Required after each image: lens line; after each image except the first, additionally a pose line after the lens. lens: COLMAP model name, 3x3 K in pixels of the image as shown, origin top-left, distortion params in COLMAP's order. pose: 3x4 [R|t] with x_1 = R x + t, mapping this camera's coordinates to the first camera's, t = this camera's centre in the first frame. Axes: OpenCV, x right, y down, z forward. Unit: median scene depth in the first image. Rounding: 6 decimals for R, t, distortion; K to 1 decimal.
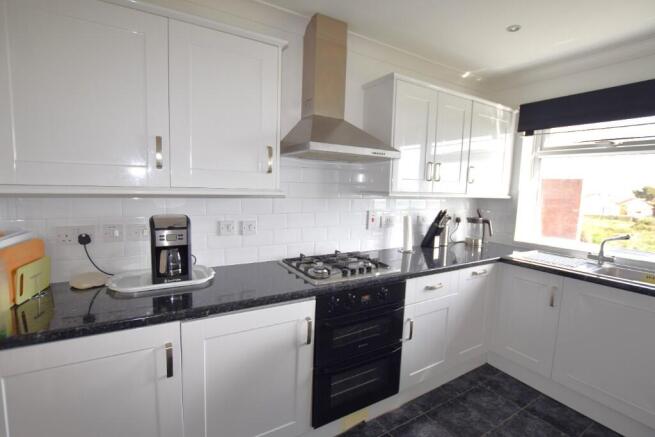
lens RADIAL K [[312.9, 0, 327.5], [0, 312.9, 218.5], [0, 0, 1]] dist [-0.002567, -0.000643]
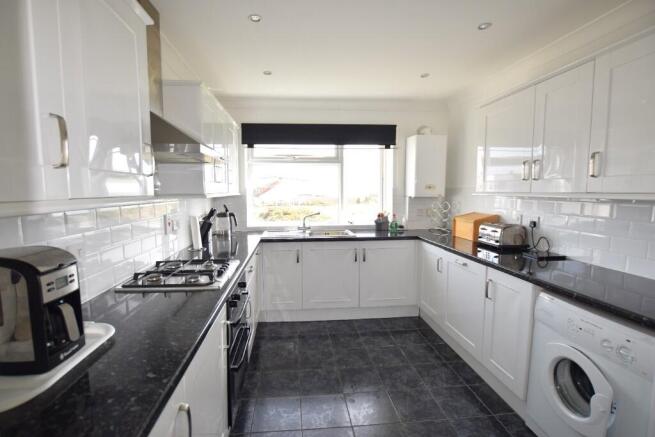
lens RADIAL K [[312.9, 0, 327.5], [0, 312.9, 218.5], [0, 0, 1]] dist [-0.002567, -0.000643]
pose [[0.417934, -0.115433, 0.901114, -0.464144], [0.109104, 0.991093, 0.076357, -0.029997], [-0.901902, 0.066404, 0.426806, 0.150193]]
